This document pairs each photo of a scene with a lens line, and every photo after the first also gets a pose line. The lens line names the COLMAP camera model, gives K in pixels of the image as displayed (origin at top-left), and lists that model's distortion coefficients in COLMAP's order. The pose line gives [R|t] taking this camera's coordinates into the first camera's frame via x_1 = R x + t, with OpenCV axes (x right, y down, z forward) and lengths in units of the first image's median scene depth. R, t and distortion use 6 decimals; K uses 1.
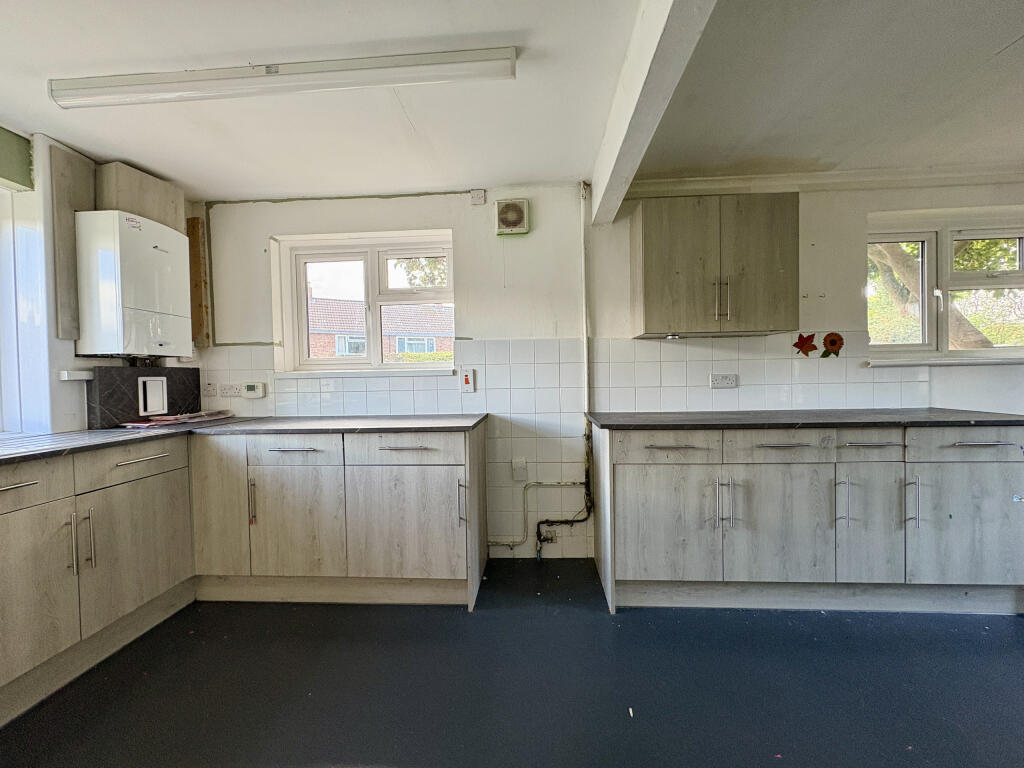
lens RADIAL K [[405.2, 0, 514.8], [0, 405.2, 384.5], [0, 0, 1]] dist [-0.003293, 0.000949]
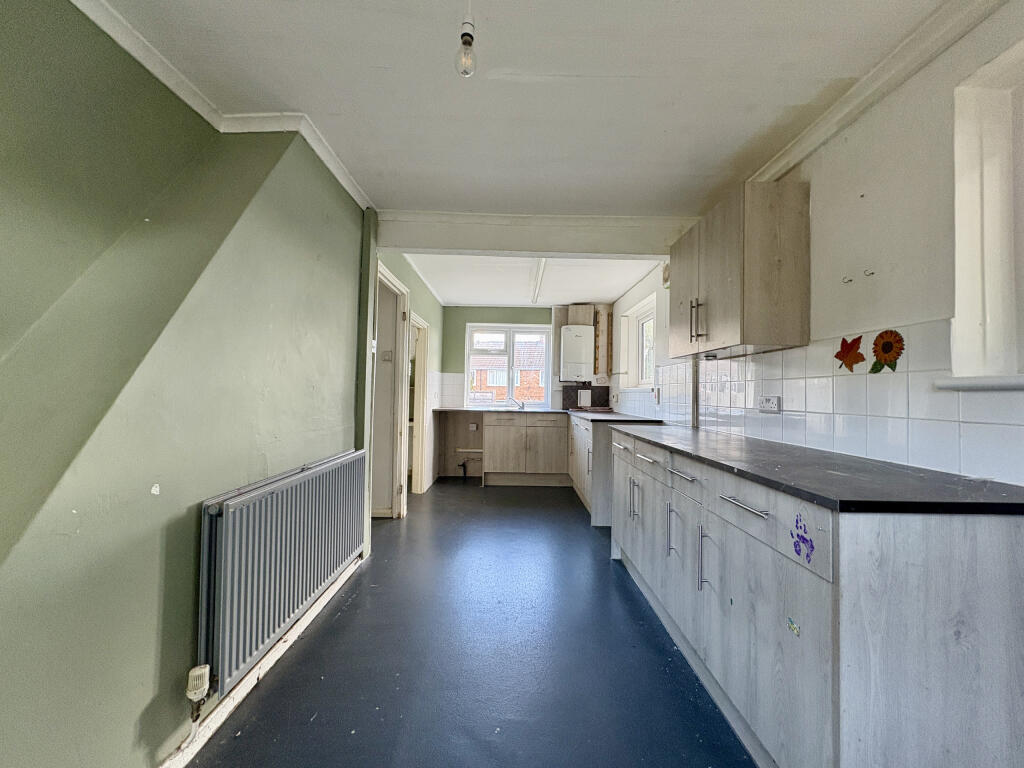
lens RADIAL K [[405.2, 0, 512.3], [0, 405.2, 384.3], [0, 0, 1]] dist [-0.003293, 0.000949]
pose [[0.070861, -0.000588, -0.997486, 1.342253], [-0.043334, 0.999054, -0.003667, -0.024699], [0.996545, 0.043485, 0.070768, 0.423668]]
